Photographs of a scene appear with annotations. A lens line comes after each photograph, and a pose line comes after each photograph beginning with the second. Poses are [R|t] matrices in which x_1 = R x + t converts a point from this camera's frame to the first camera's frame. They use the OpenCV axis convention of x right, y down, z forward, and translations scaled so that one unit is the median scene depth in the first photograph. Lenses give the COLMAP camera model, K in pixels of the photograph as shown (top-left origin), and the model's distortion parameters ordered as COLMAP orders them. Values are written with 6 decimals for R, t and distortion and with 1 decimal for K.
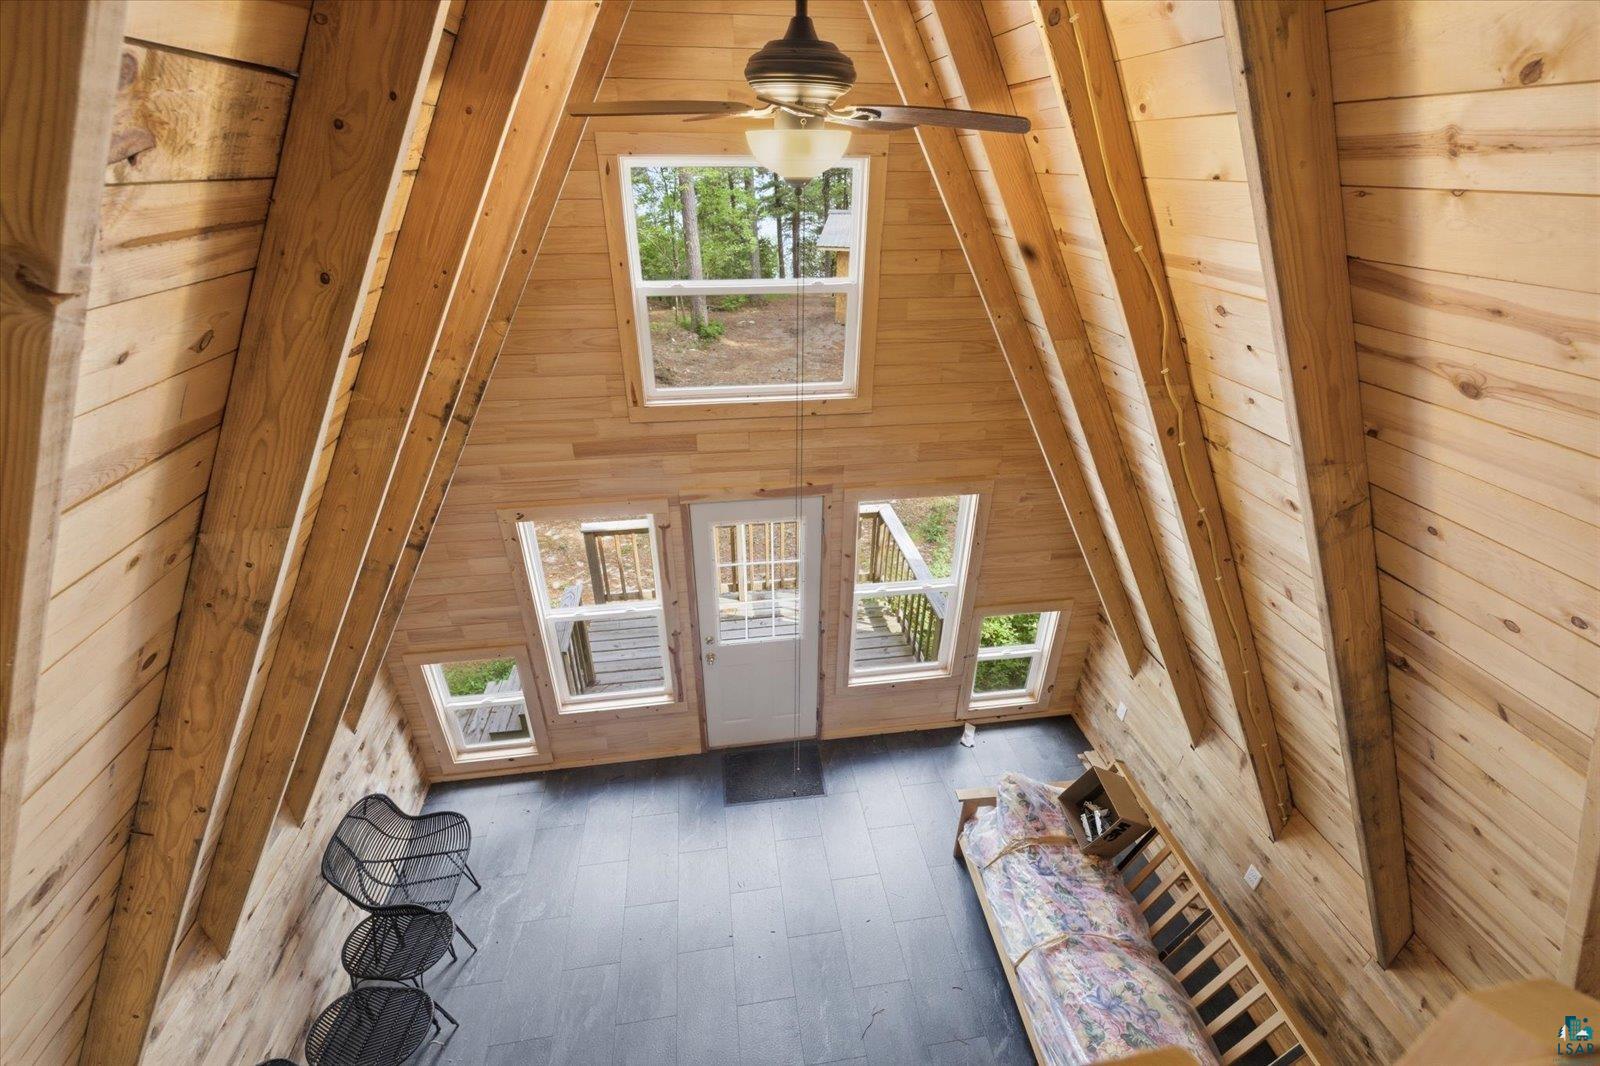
lens RADIAL K [[679.3, 0, 803.2], [0, 679.3, 526.9], [0, 0, 1]] dist [0.008476, -0.000576]
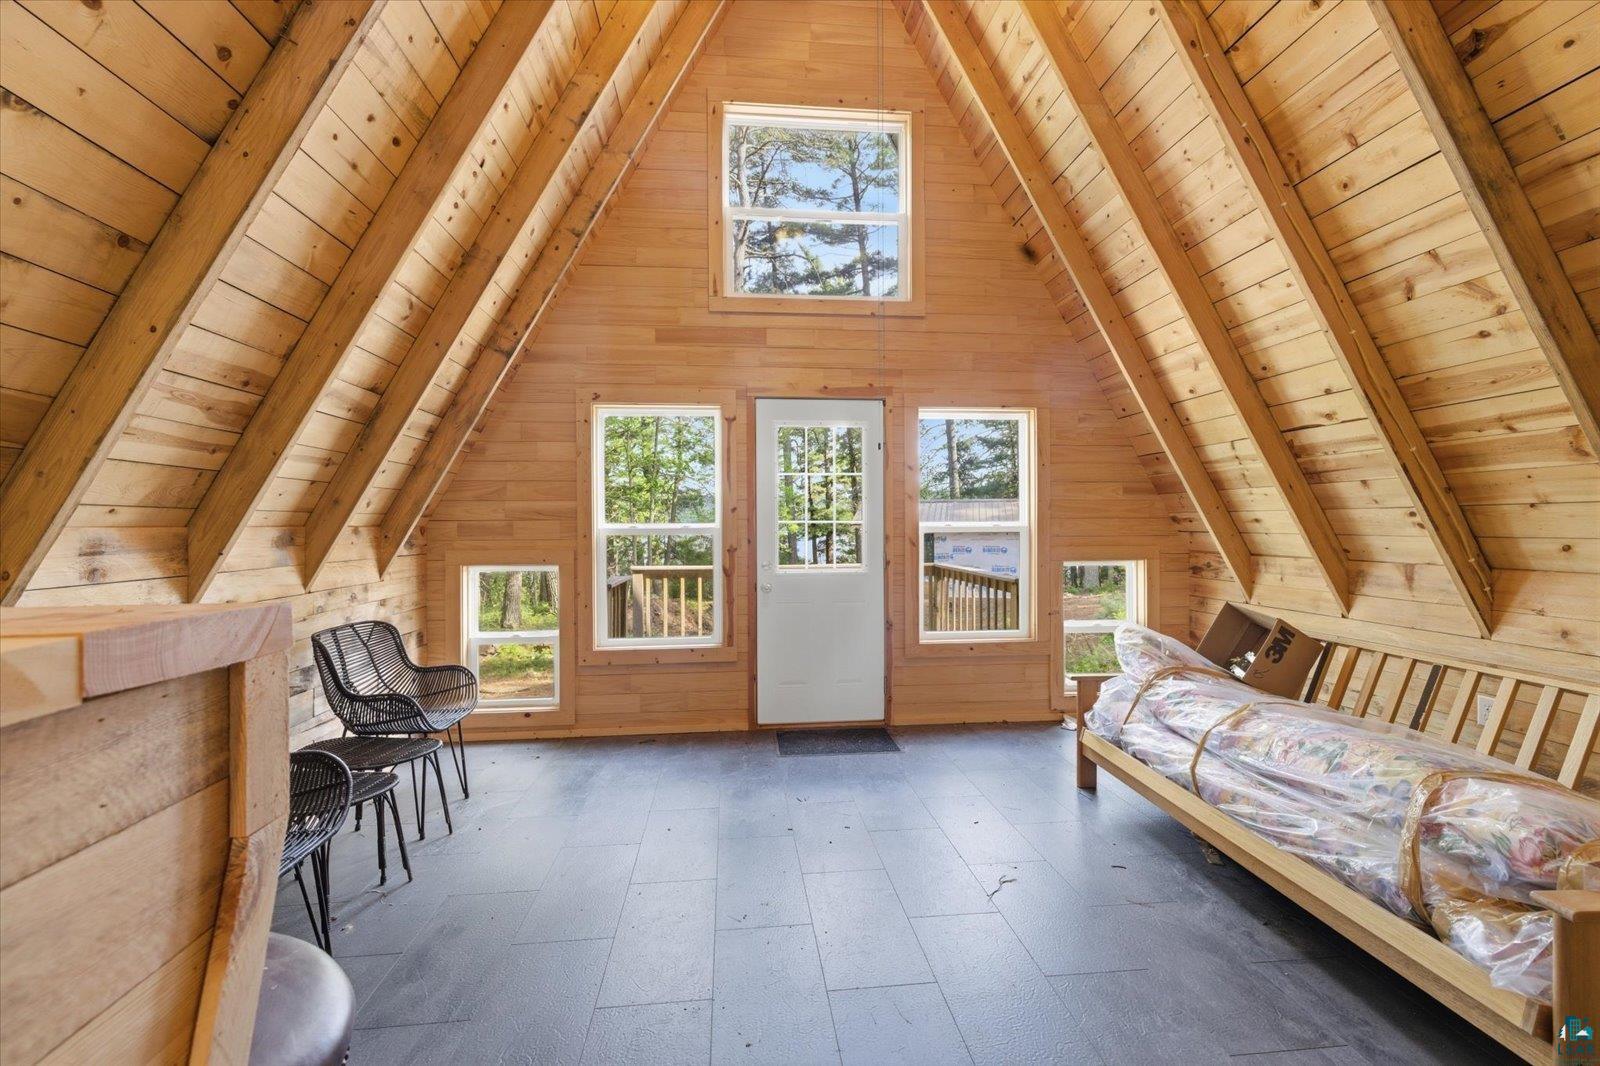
lens RADIAL K [[679.3, 0, 801.2], [0, 679.3, 526.5], [0, 0, 1]] dist [0.008476, -0.000576]
pose [[0.998761, -0.014796, -0.047518, -0.050313], [-0.010232, 0.873344, -0.486997, 0.634776], [0.048705, 0.486880, 0.872110, 0.185766]]
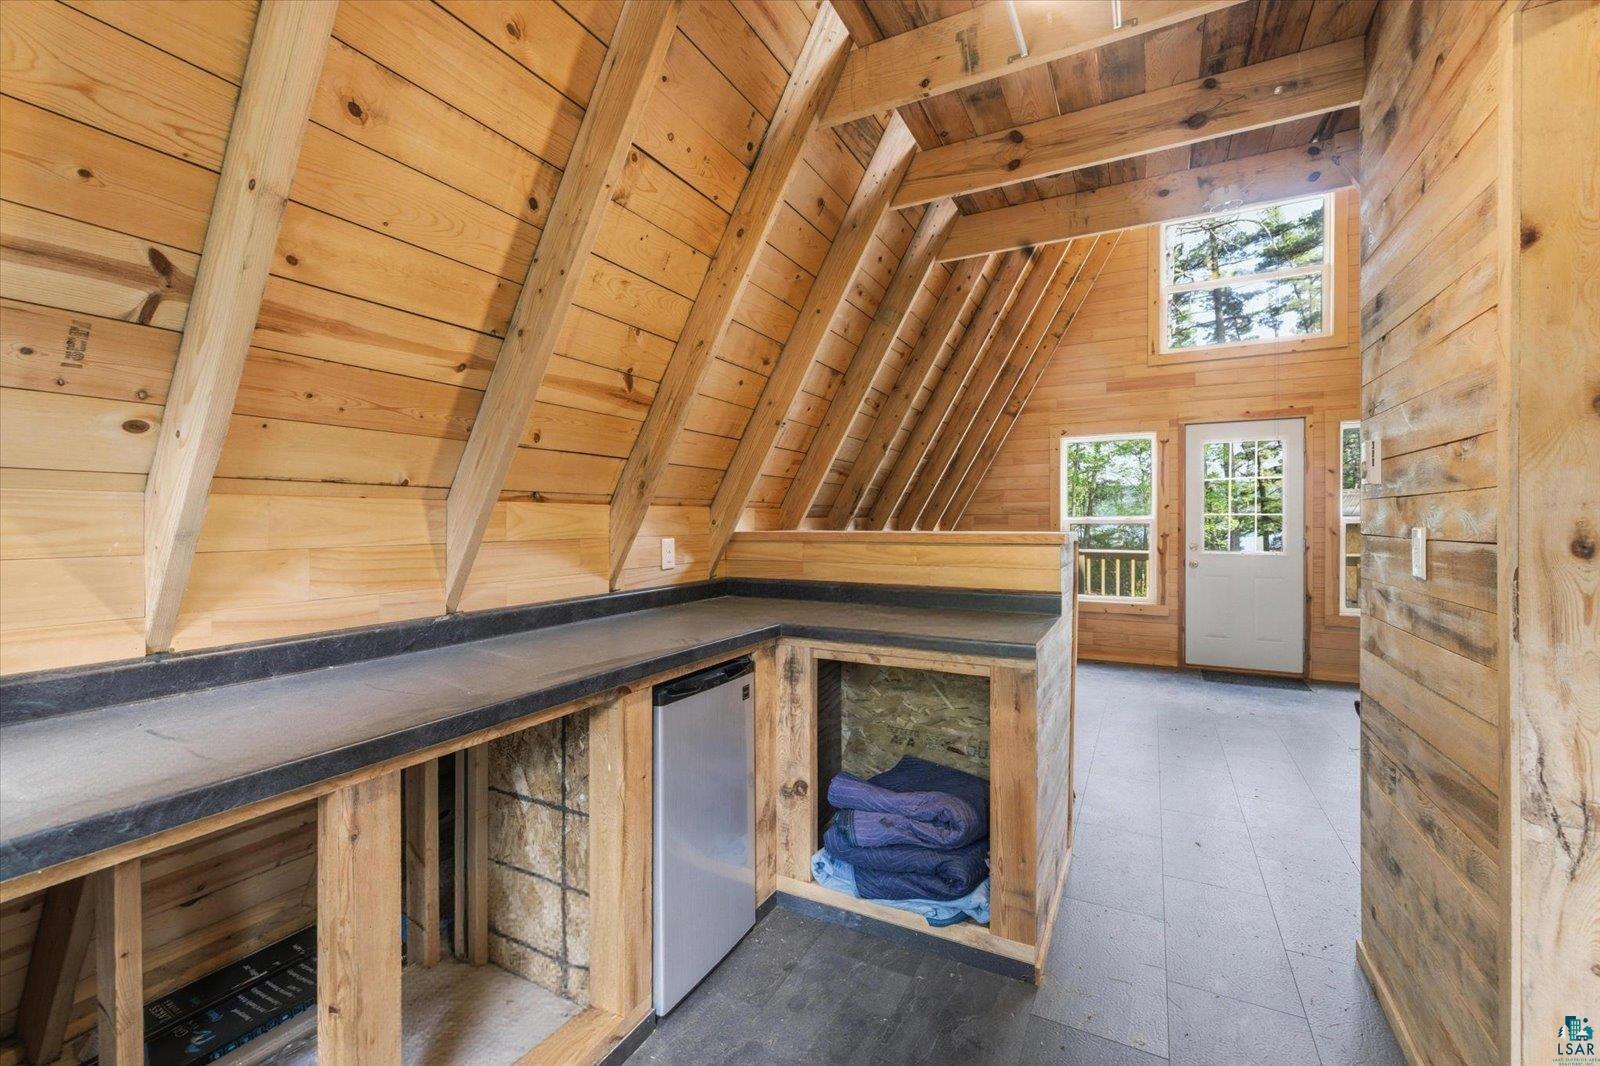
lens RADIAL K [[679.3, 0, 794.7], [0, 679.3, 521.8], [0, 0, 1]] dist [0.008476, -0.000576]
pose [[0.803780, -0.008998, -0.594858, 0.021060], [-0.282285, 0.874393, -0.394654, 0.922710], [0.523691, 0.485135, 0.700280, -0.325150]]
